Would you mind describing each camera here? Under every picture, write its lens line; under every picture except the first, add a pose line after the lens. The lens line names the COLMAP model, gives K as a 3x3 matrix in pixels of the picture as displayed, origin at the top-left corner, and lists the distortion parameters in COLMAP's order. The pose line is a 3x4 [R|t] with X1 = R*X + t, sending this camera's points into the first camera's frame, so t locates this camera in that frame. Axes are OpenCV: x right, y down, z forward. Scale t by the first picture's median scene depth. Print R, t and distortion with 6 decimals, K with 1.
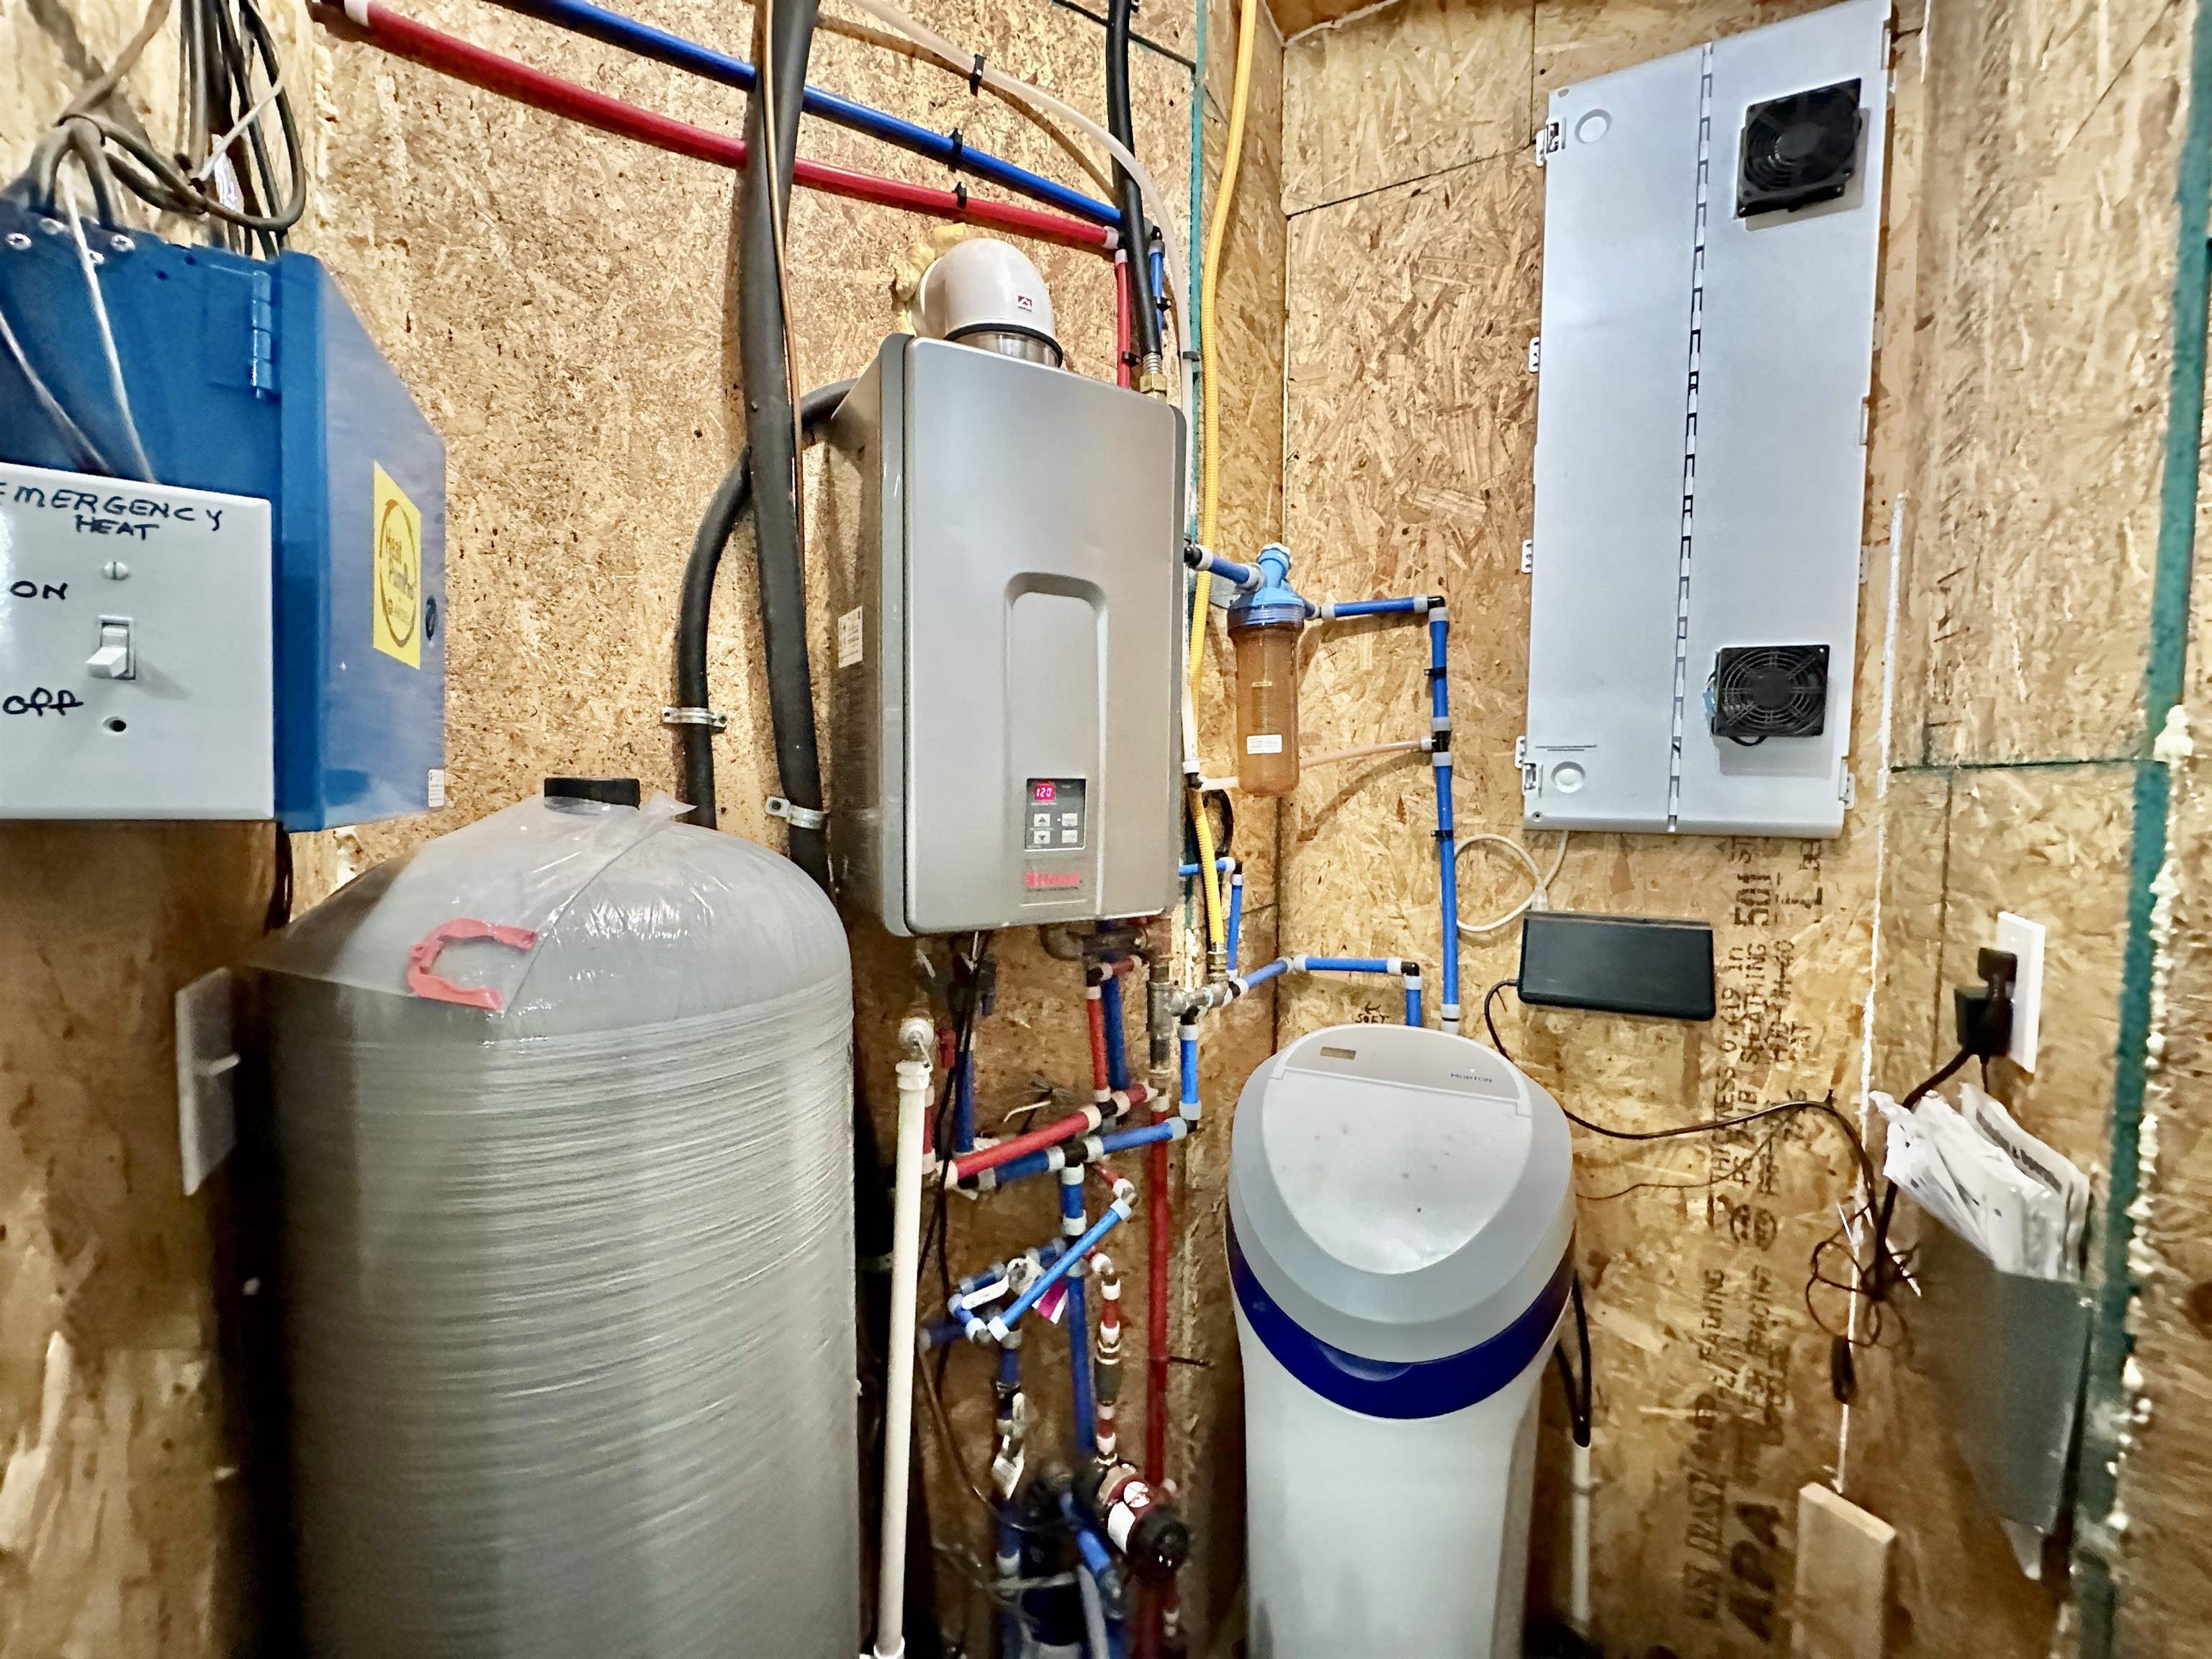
lens RADIAL K [[886.3, 0, 1106.2], [0, 886.3, 832.0], [0, 0, 1]] dist [-0.005795, 0.000603]
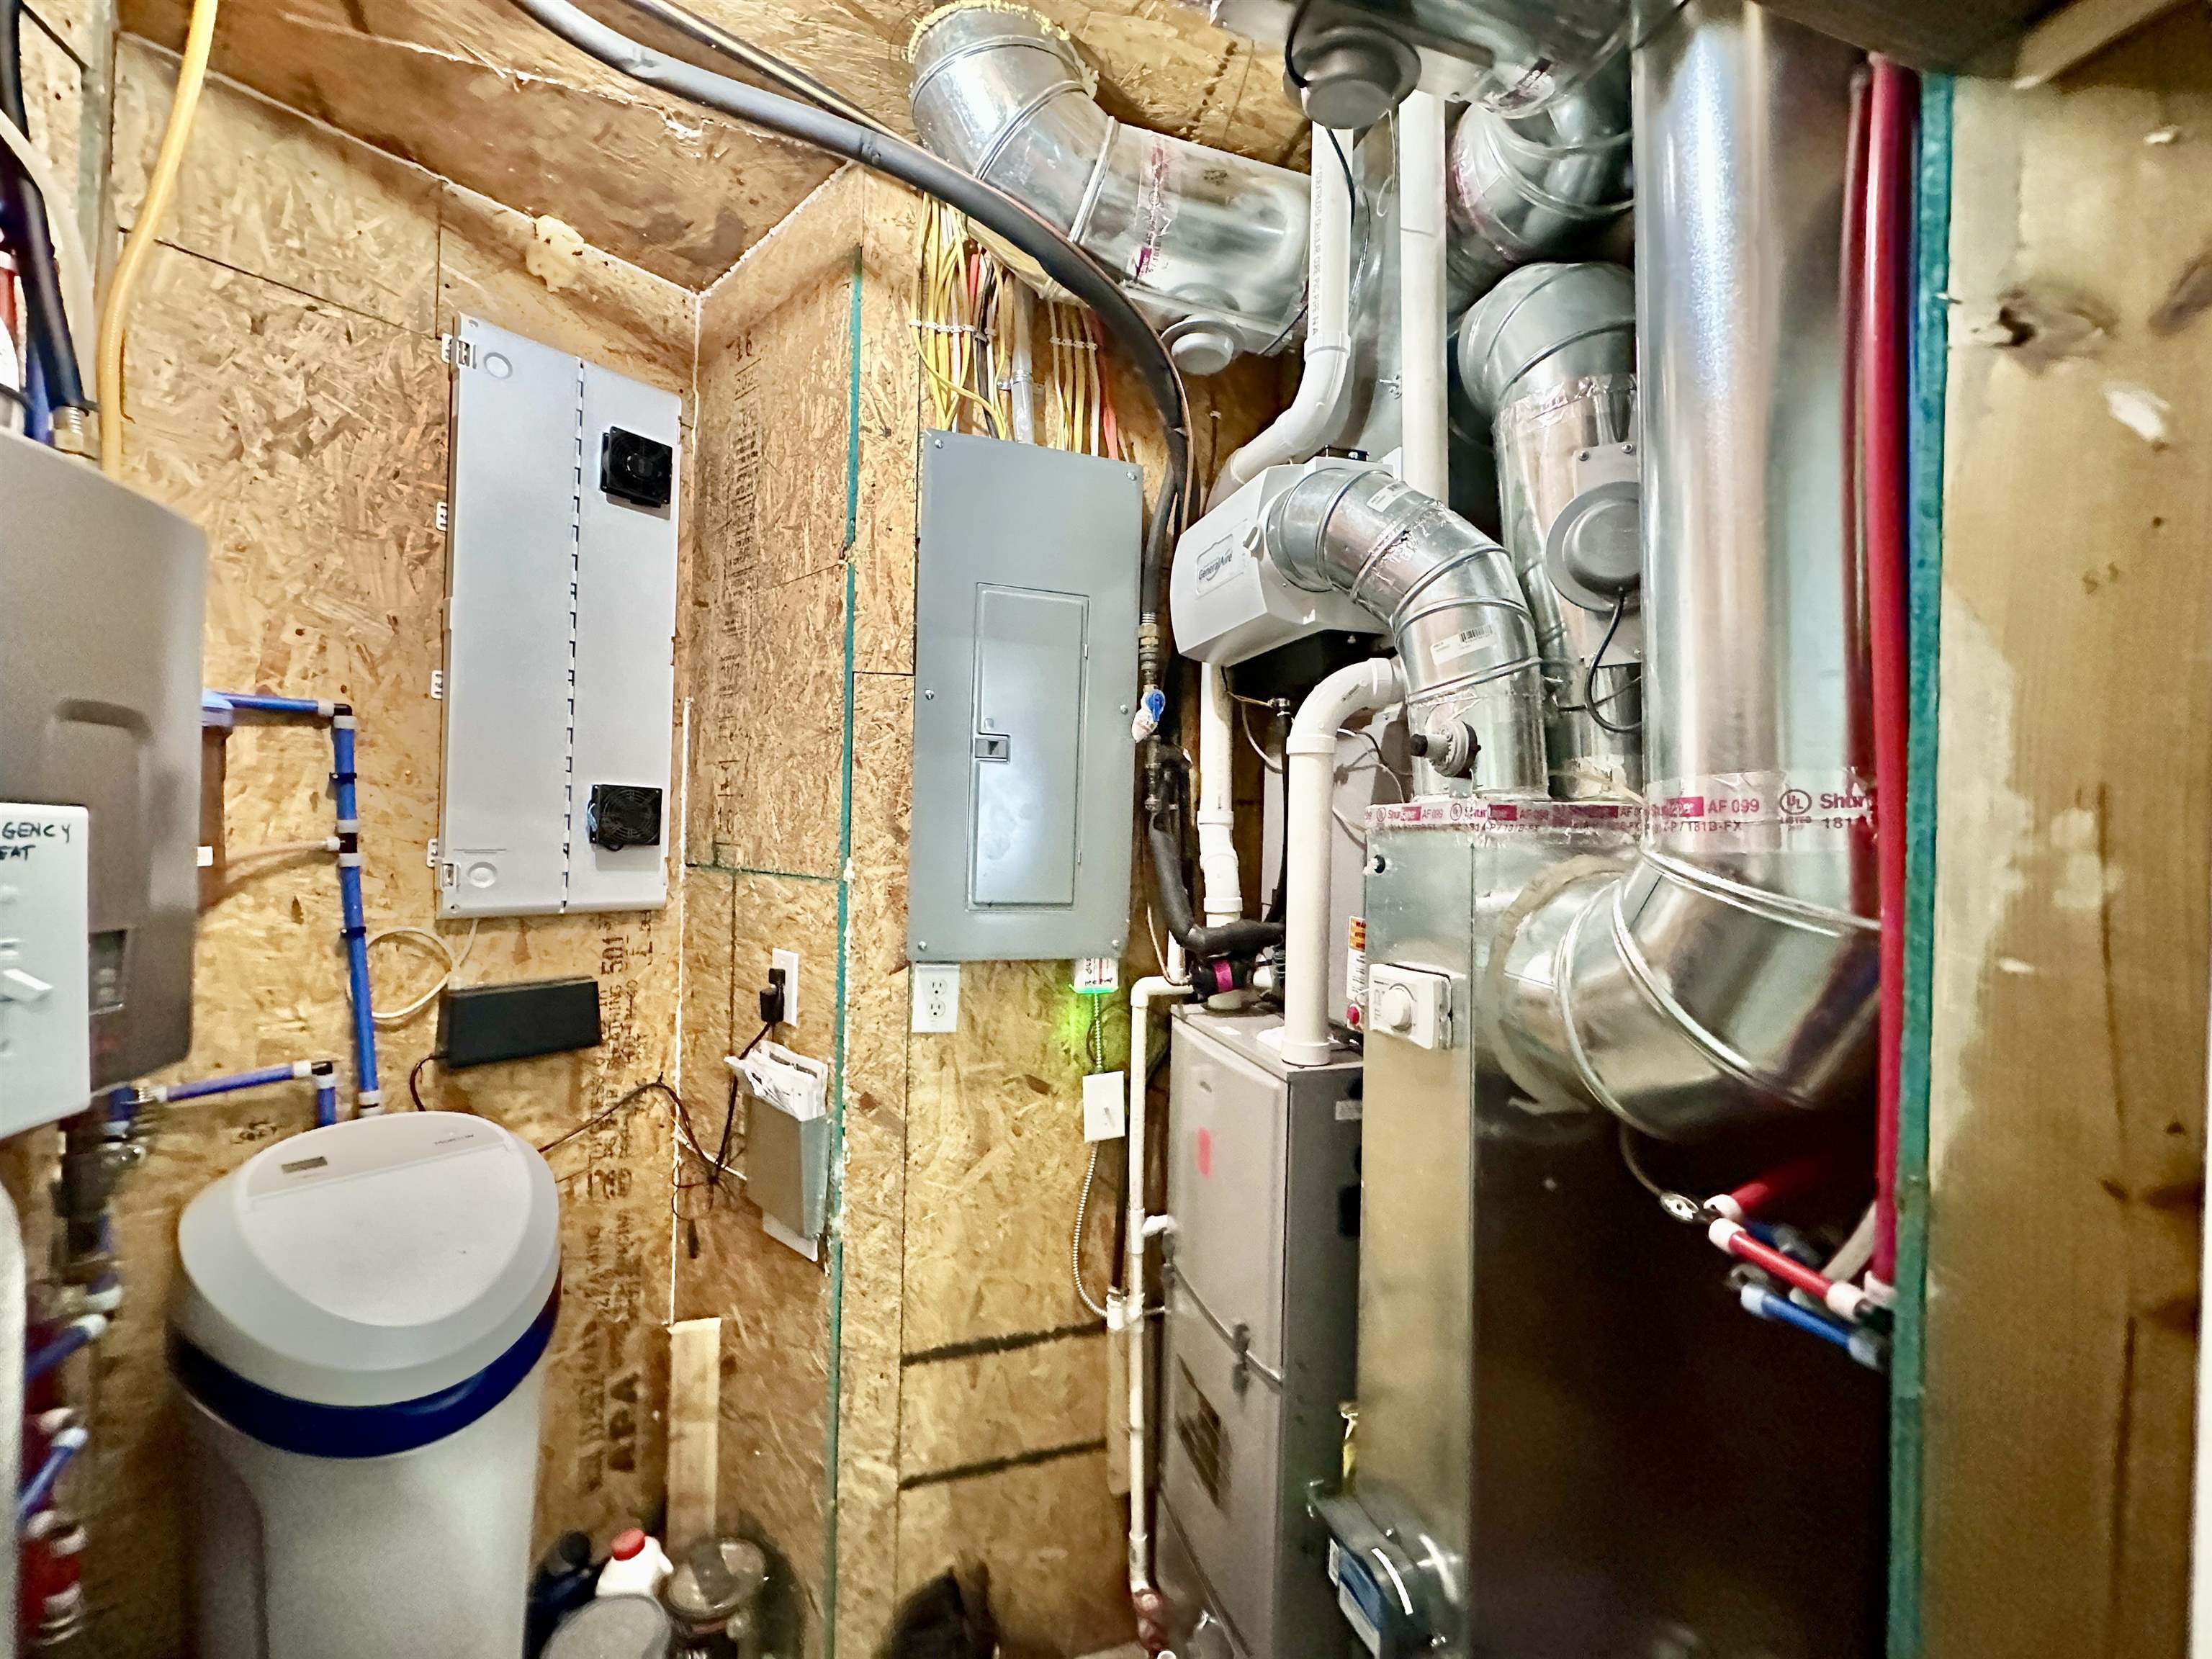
lens RADIAL K [[886.3, 0, 1112.2], [0, 886.3, 830.4], [0, 0, 1]] dist [-0.005795, 0.000603]
pose [[0.225695, 0.000585, 0.974198, -0.481458], [0.036124, 0.999307, -0.008969, -0.083148], [-0.973528, 0.037216, 0.225518, -0.124321]]
